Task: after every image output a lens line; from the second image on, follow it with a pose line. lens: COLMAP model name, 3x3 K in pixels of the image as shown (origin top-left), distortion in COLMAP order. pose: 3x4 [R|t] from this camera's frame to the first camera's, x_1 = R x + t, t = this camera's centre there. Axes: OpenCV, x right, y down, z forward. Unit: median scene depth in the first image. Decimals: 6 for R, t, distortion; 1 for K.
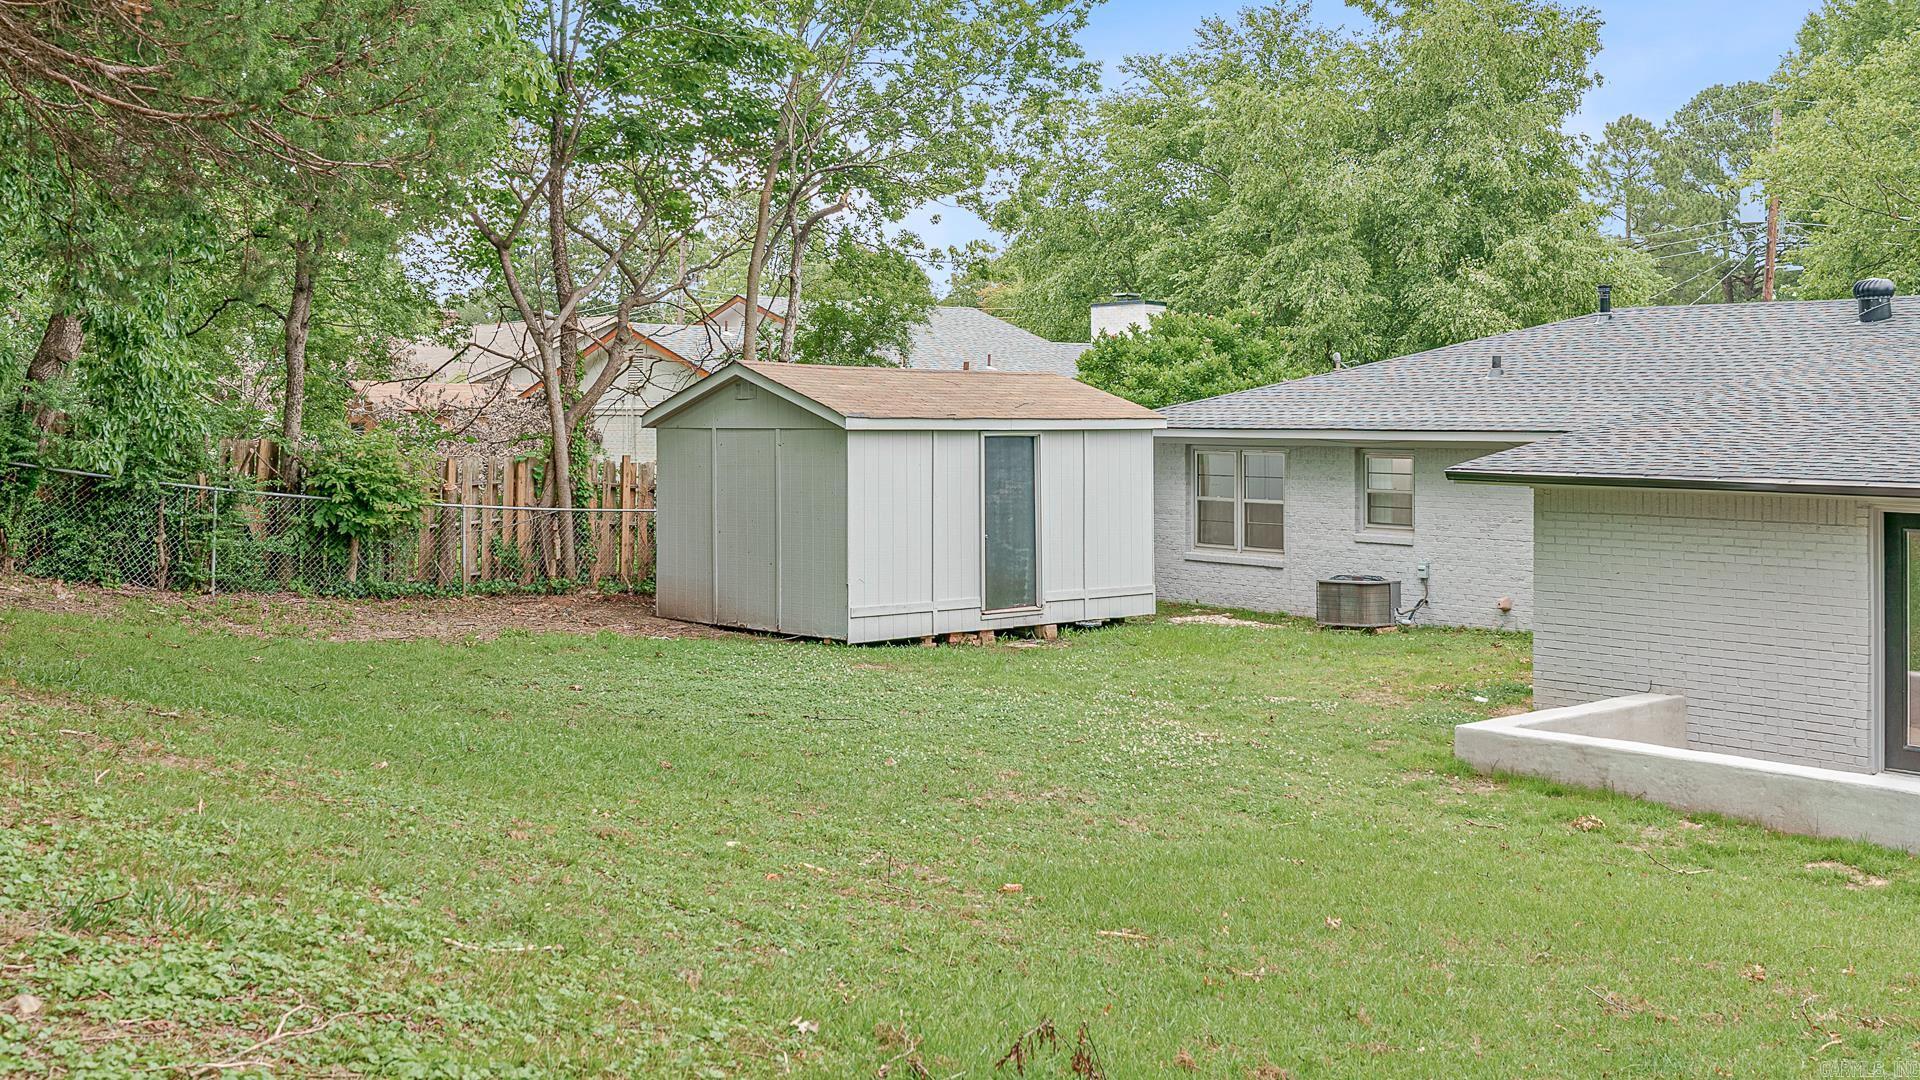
lens RADIAL K [[1889.7, 0, 964.6], [0, 1889.7, 586.6], [0, 0, 1]] dist [0.015484, 0.011455]
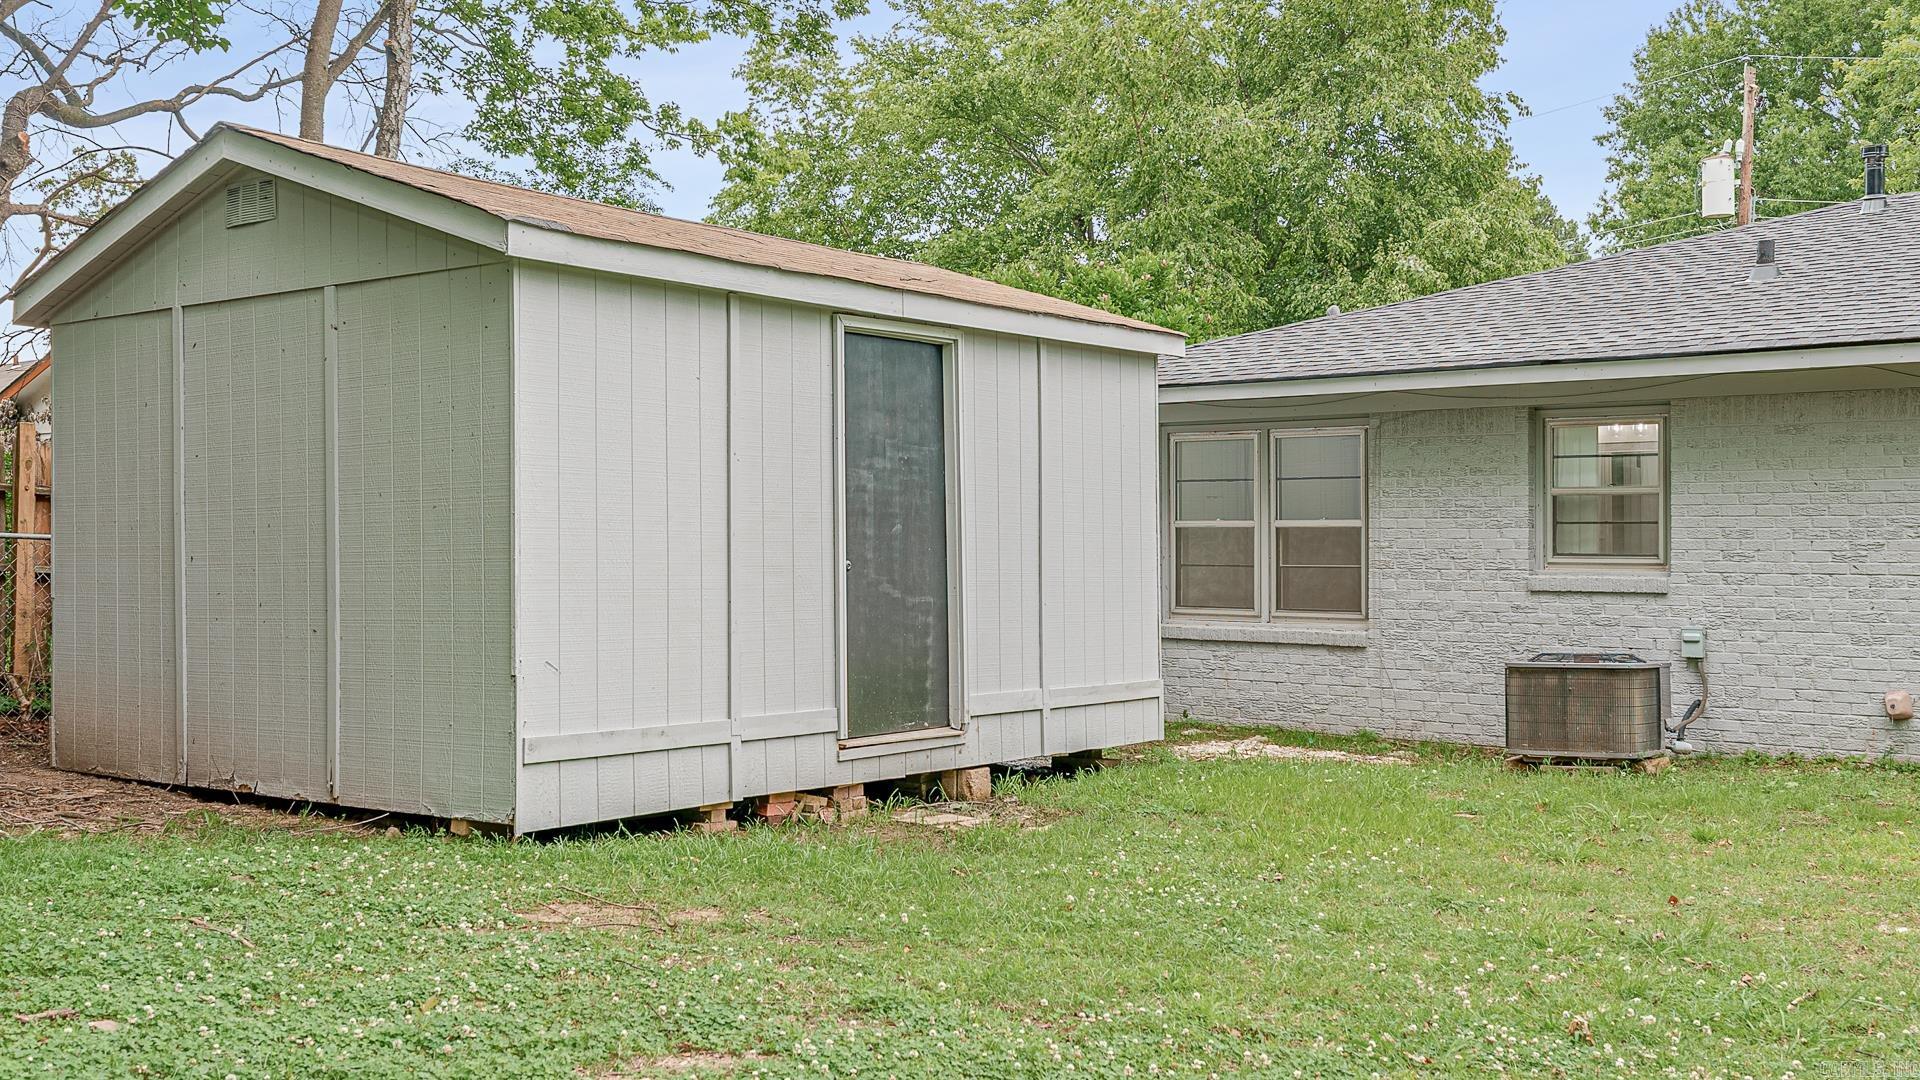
lens RADIAL K [[1889.7, 0, 964.6], [0, 1889.7, 586.6], [0, 0, 1]] dist [0.015484, 0.011455]
pose [[0.984621, -0.004629, 0.174645, -0.035445], [0.016491, 0.997648, -0.066531, 0.006950], [-0.173926, 0.068388, 0.982381, 0.554157]]
